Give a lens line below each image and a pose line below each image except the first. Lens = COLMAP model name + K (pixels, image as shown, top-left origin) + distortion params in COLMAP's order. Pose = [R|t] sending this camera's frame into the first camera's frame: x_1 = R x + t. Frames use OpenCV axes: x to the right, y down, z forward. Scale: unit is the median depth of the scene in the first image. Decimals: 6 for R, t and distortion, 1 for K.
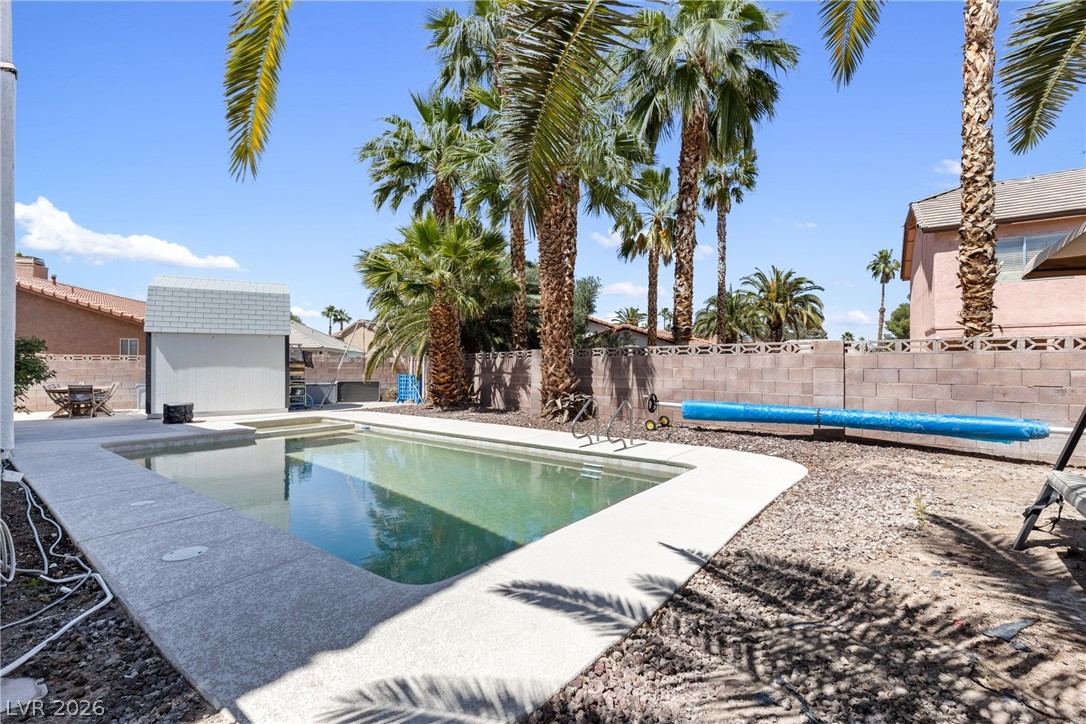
lens RADIAL K [[493.8, 0, 548.0], [0, 493.8, 362.9], [0, 0, 1]] dist [0.012494, 0.000783]
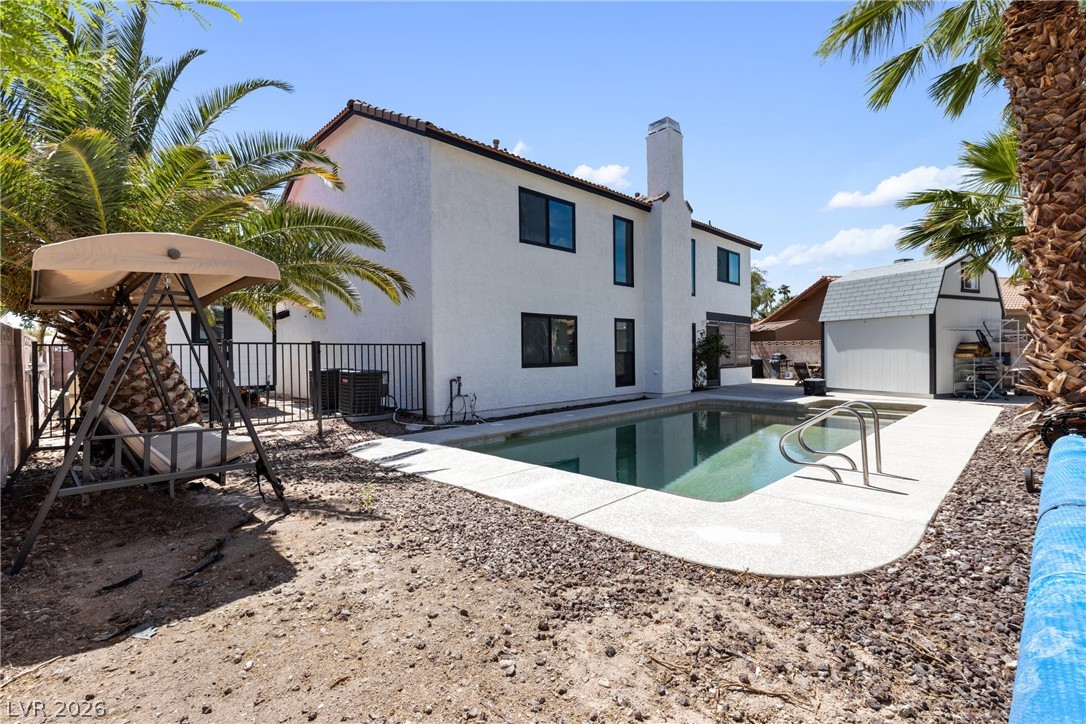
lens RADIAL K [[493.8, 0, 543.4], [0, 493.8, 357.6], [0, 0, 1]] dist [0.012494, 0.000783]
pose [[-0.121991, 0.014889, -0.992419, 0.500178], [0.015975, 0.999787, 0.013036, 0.001062], [0.992403, -0.014264, -0.122203, 0.440712]]
